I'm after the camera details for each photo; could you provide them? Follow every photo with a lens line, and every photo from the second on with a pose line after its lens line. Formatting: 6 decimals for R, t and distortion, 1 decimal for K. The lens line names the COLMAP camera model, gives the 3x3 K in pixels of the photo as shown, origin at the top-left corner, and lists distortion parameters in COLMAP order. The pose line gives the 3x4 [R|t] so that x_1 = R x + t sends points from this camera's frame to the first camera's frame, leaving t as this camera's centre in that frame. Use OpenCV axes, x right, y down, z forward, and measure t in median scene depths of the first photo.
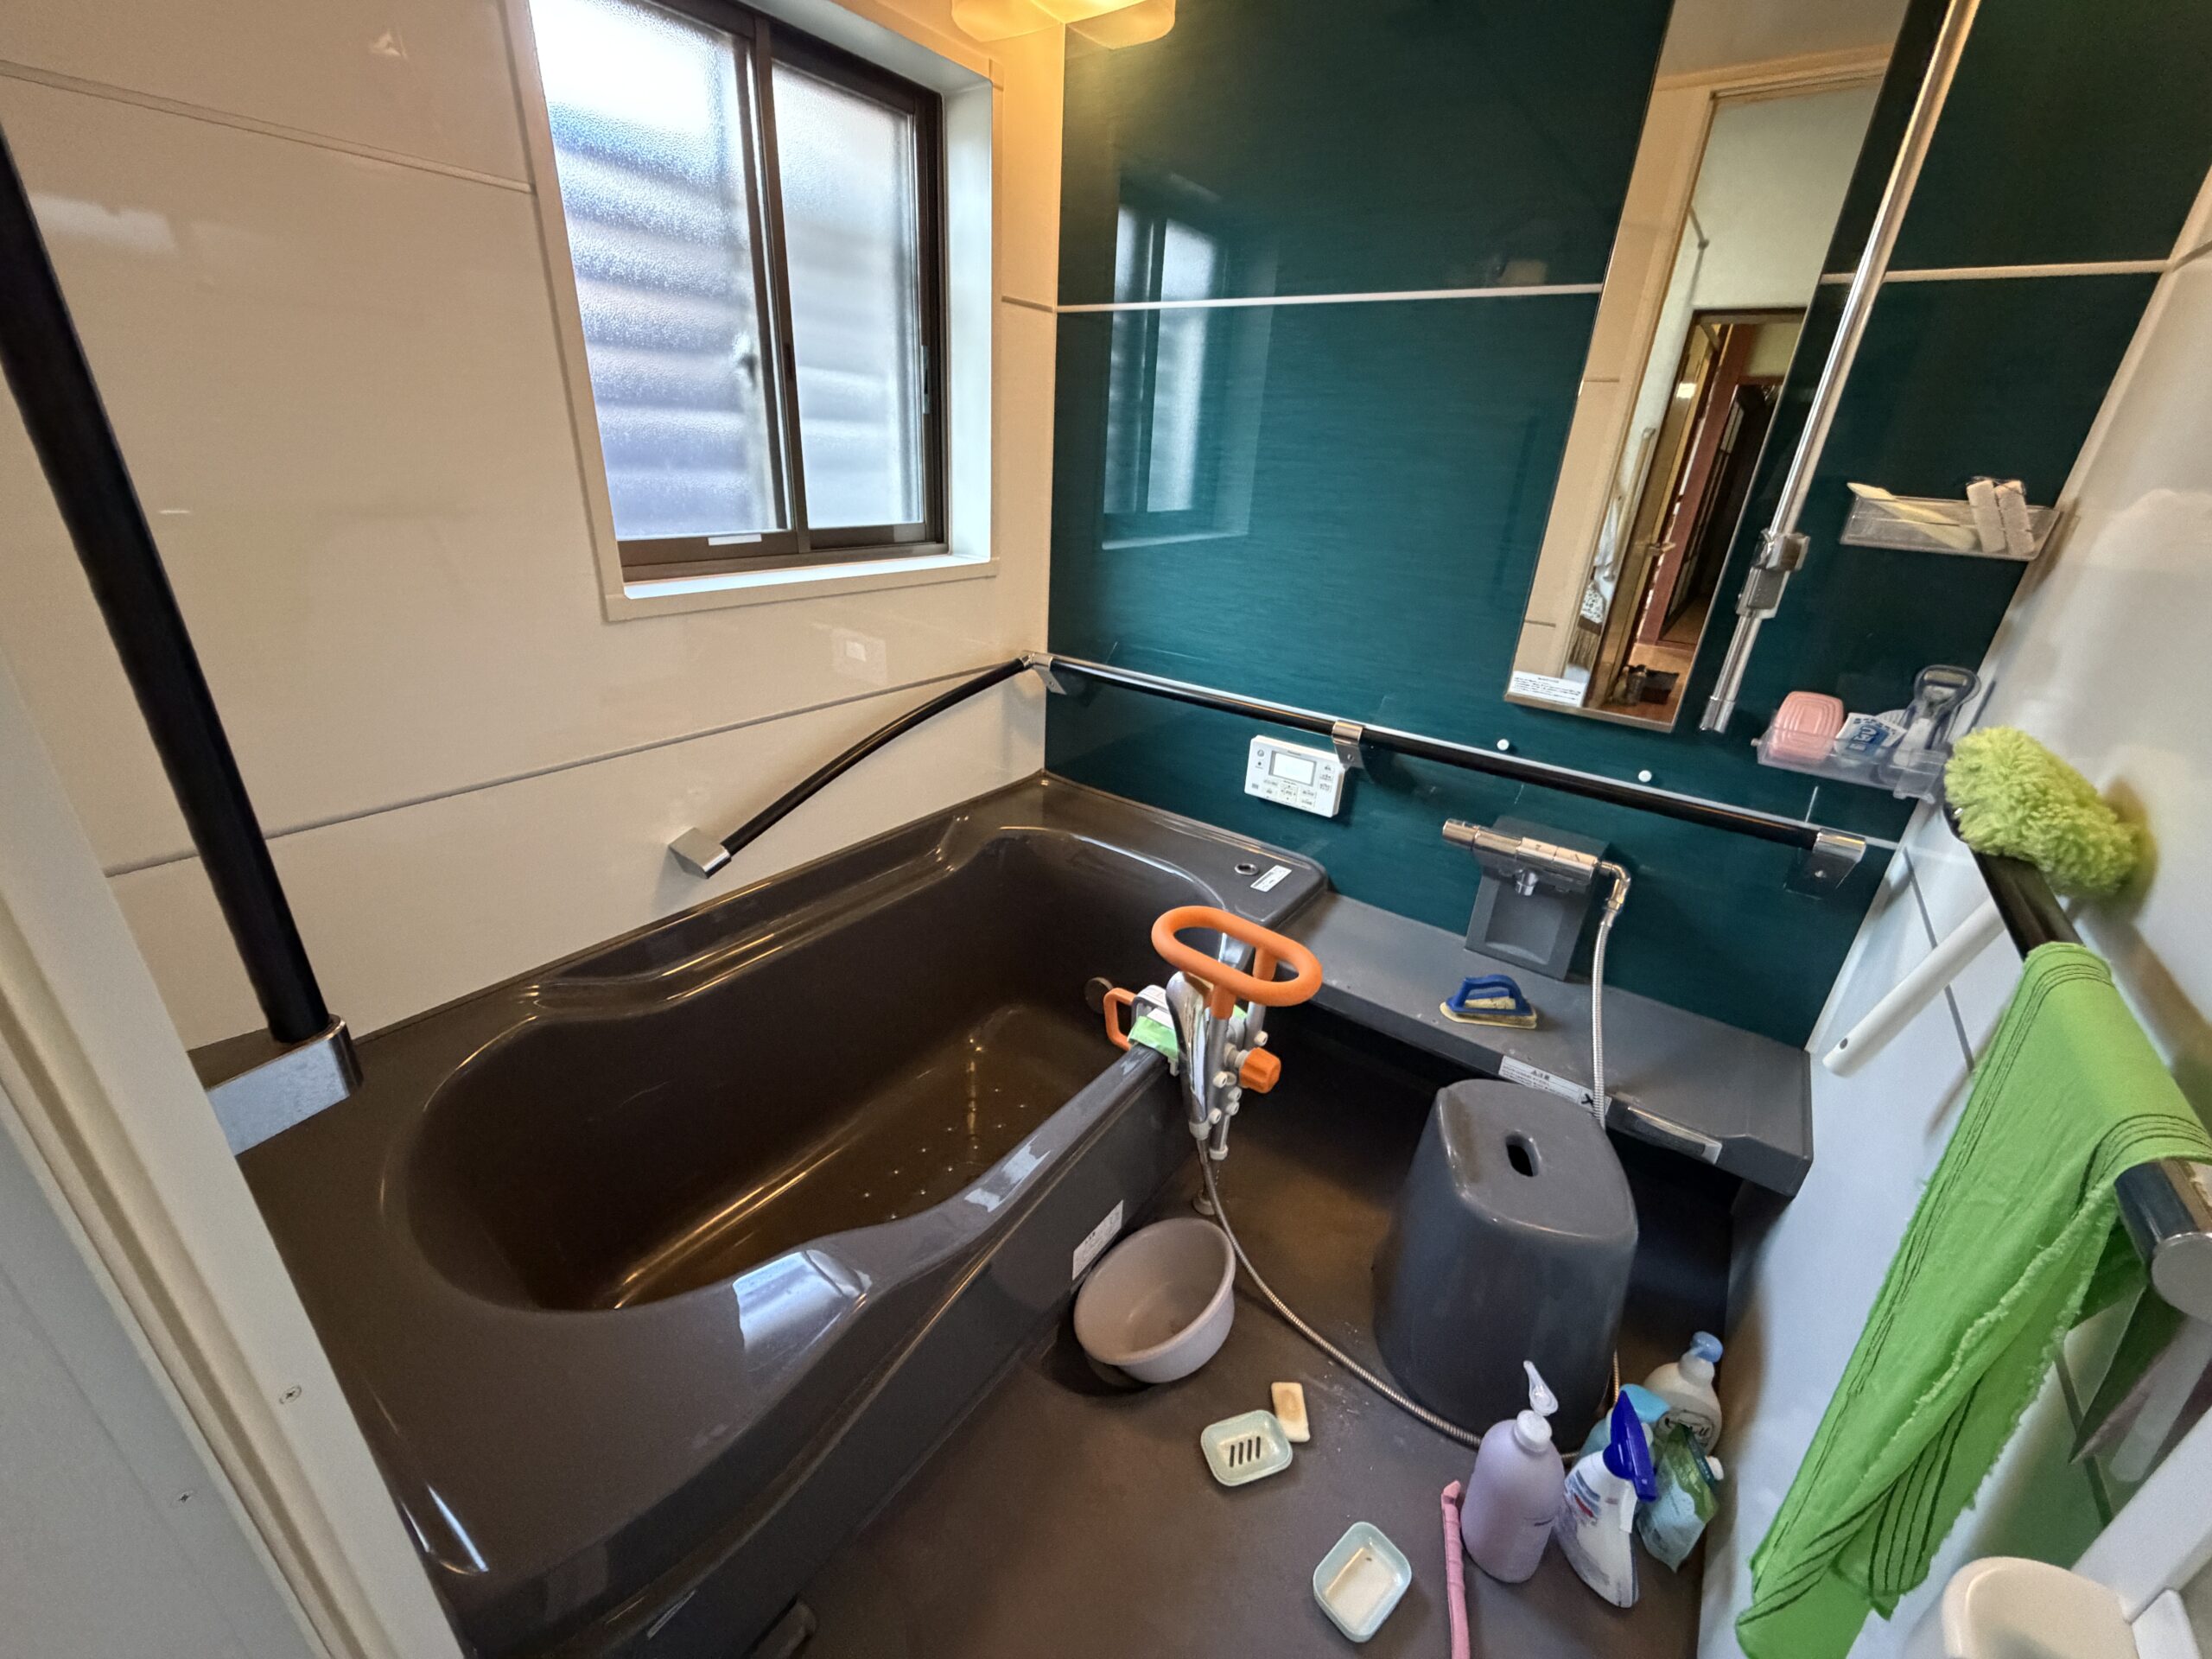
lens RADIAL K [[879.6, 0, 1100.3], [0, 879.6, 831.8], [0, 0, 1]] dist [-0.002871, -0.000019]
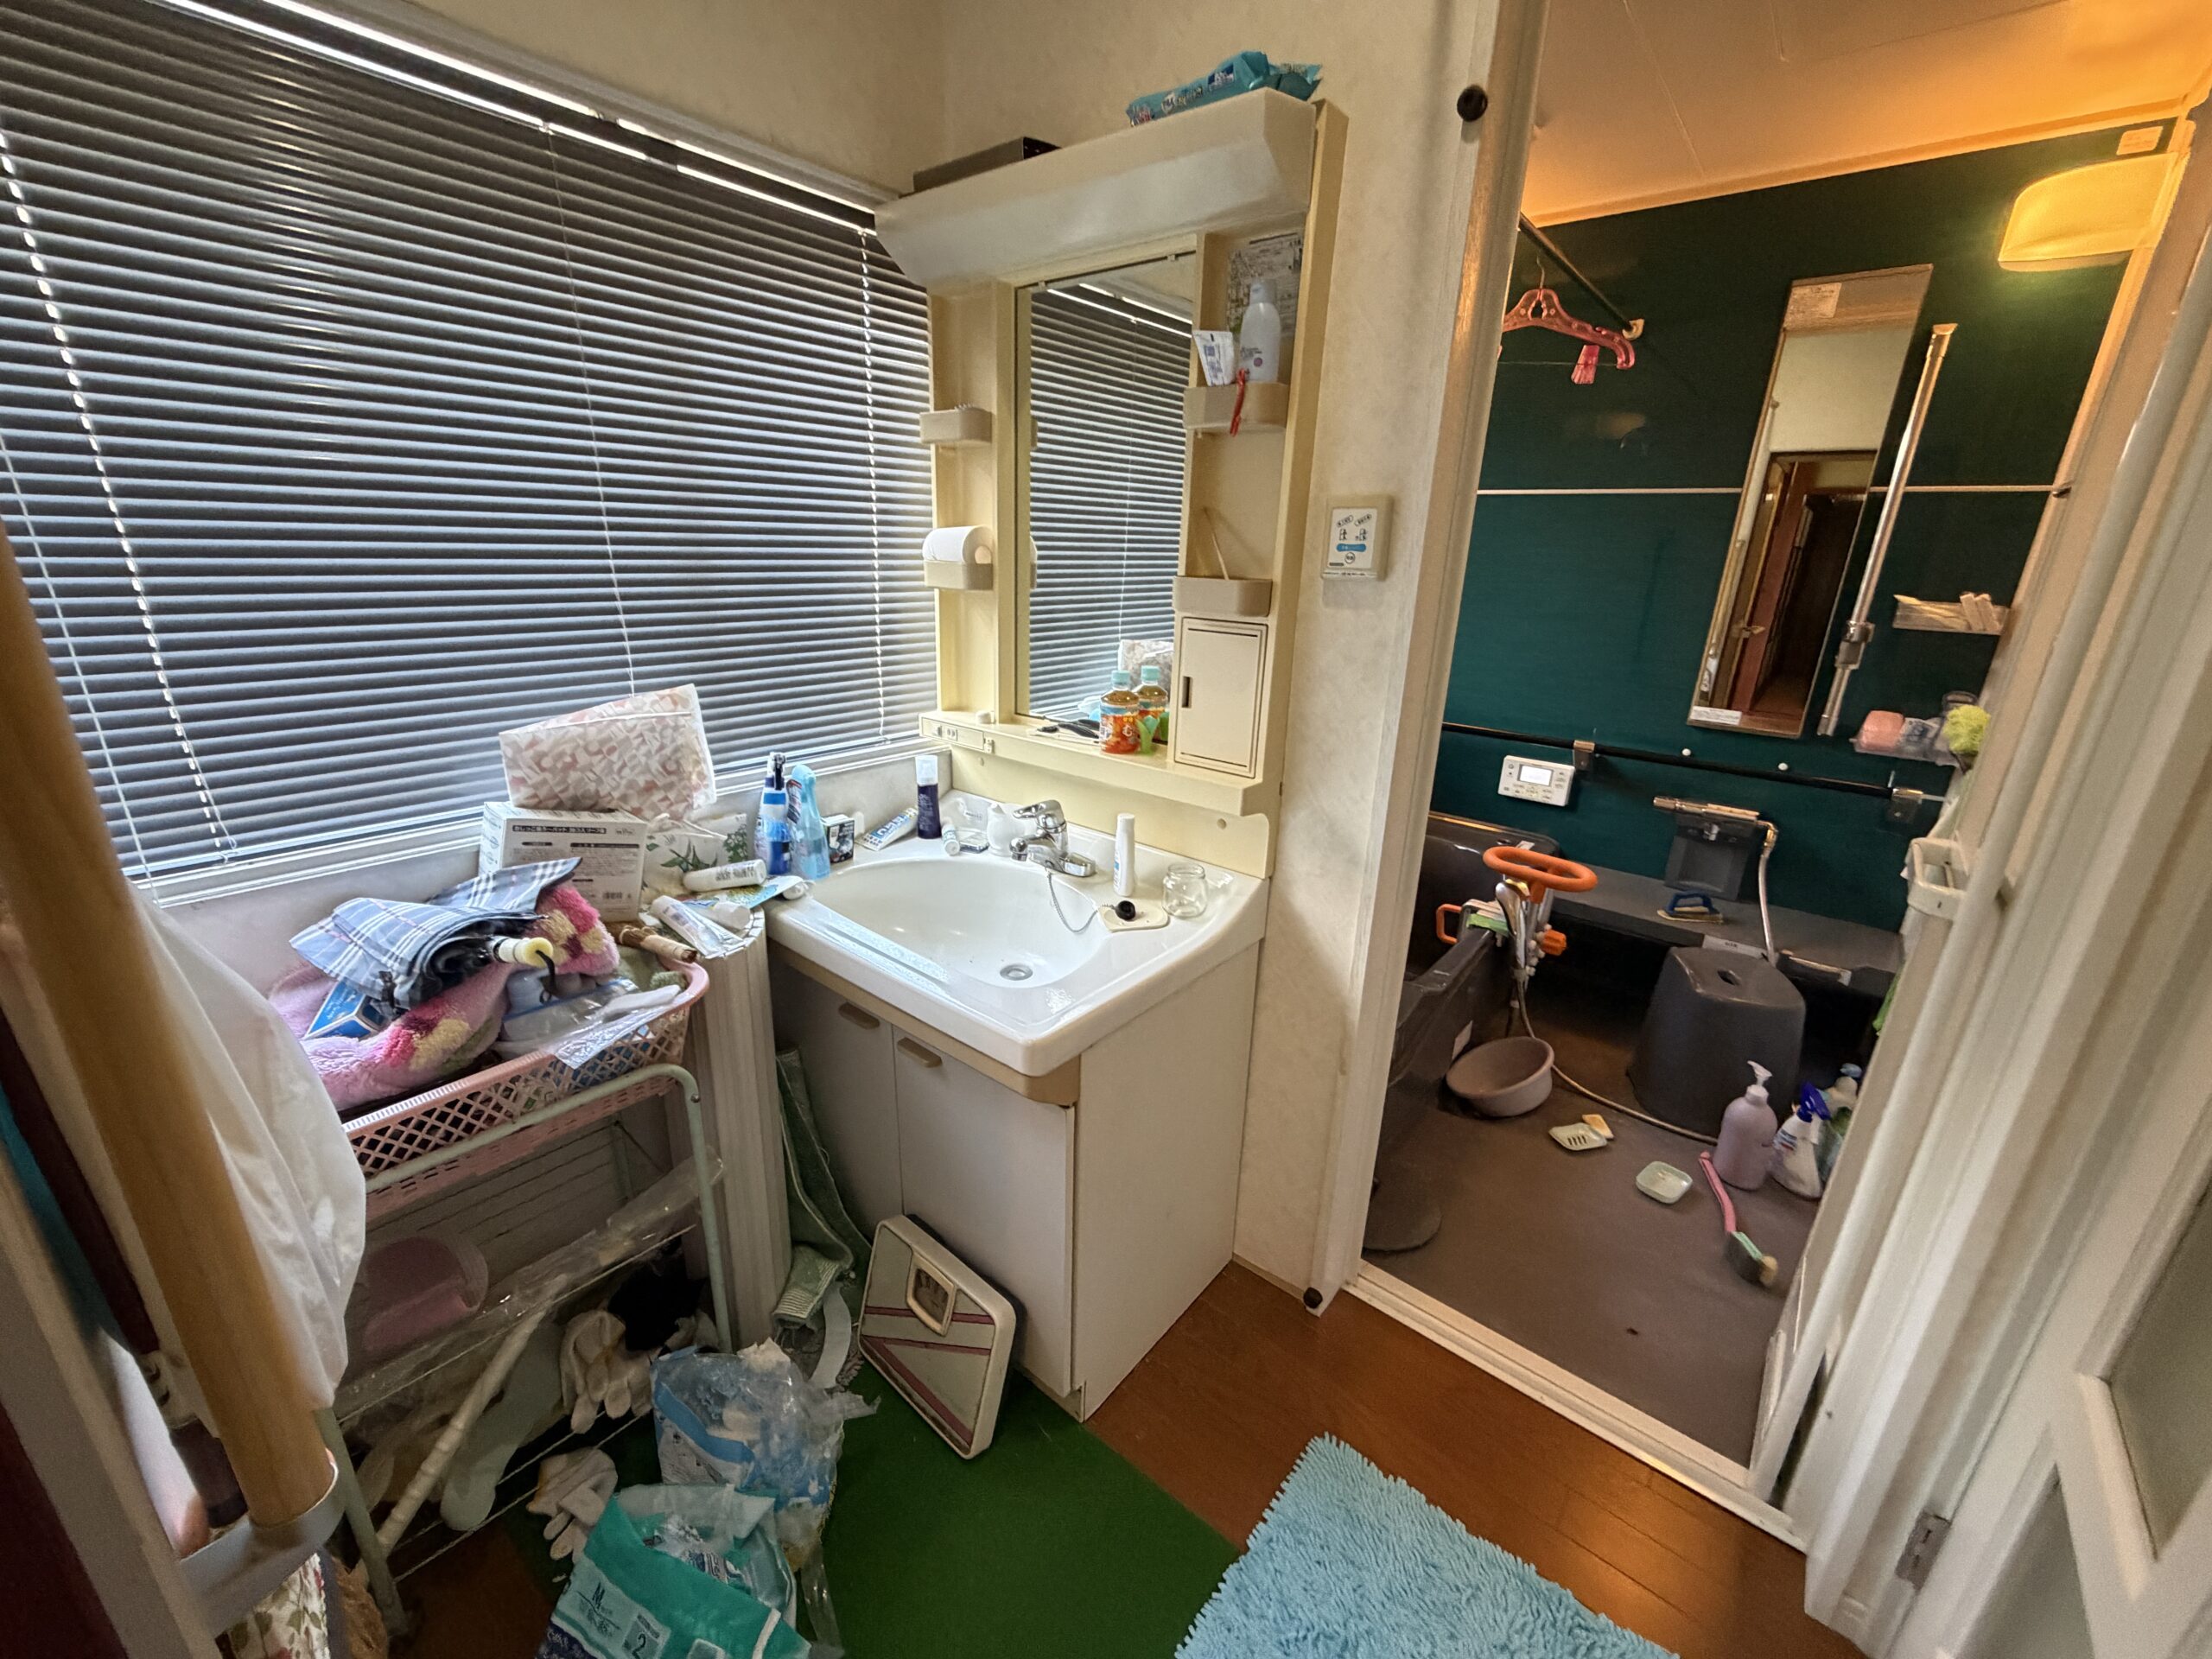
lens RADIAL K [[879.6, 0, 1108.8], [0, 879.6, 827.2], [0, 0, 1]] dist [-0.002871, -0.000019]
pose [[0.998177, 0.000202, -0.060347, -0.604786], [-0.006390, 0.994727, -0.102358, 0.252843], [0.060008, 0.102557, 0.992915, -0.777739]]
